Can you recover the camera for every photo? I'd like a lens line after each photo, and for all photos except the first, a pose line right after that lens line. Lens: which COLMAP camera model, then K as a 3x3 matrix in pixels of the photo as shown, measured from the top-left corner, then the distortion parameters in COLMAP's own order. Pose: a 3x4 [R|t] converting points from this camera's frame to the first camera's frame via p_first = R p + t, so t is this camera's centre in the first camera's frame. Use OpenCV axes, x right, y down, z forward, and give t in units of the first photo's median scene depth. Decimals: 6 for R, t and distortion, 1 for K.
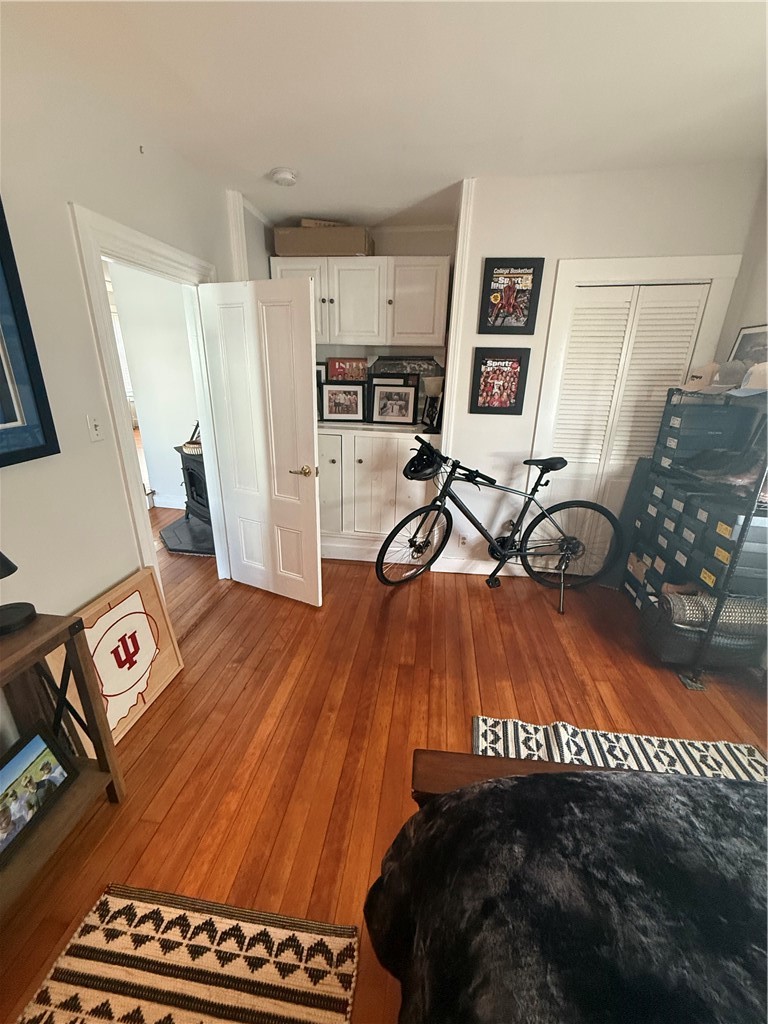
lens RADIAL K [[409.7, 0, 381.4], [0, 409.7, 511.7], [0, 0, 1]] dist [0.001615, 0.000053]
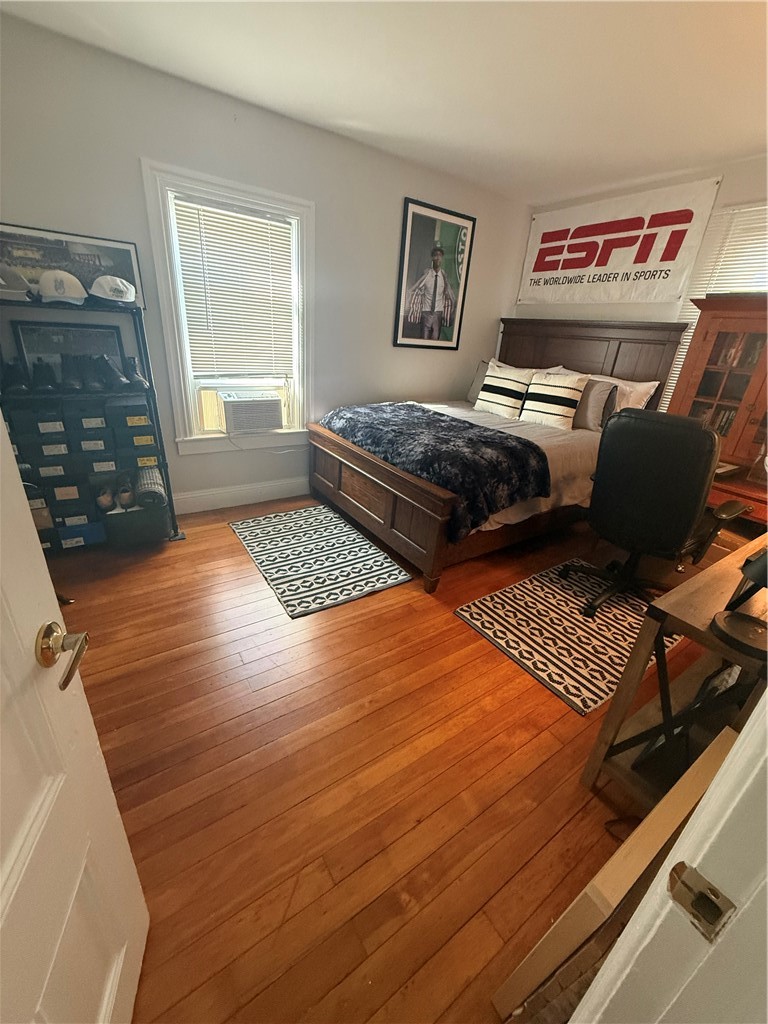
lens RADIAL K [[409.7, 0, 383.4], [0, 409.7, 508.6], [0, 0, 1]] dist [0.001615, 0.000053]
pose [[-0.661929, -0.352447, 0.661537, -0.710154], [0.181421, 0.780988, 0.597615, -0.435431], [-0.727281, 0.515595, -0.453017, 1.402429]]
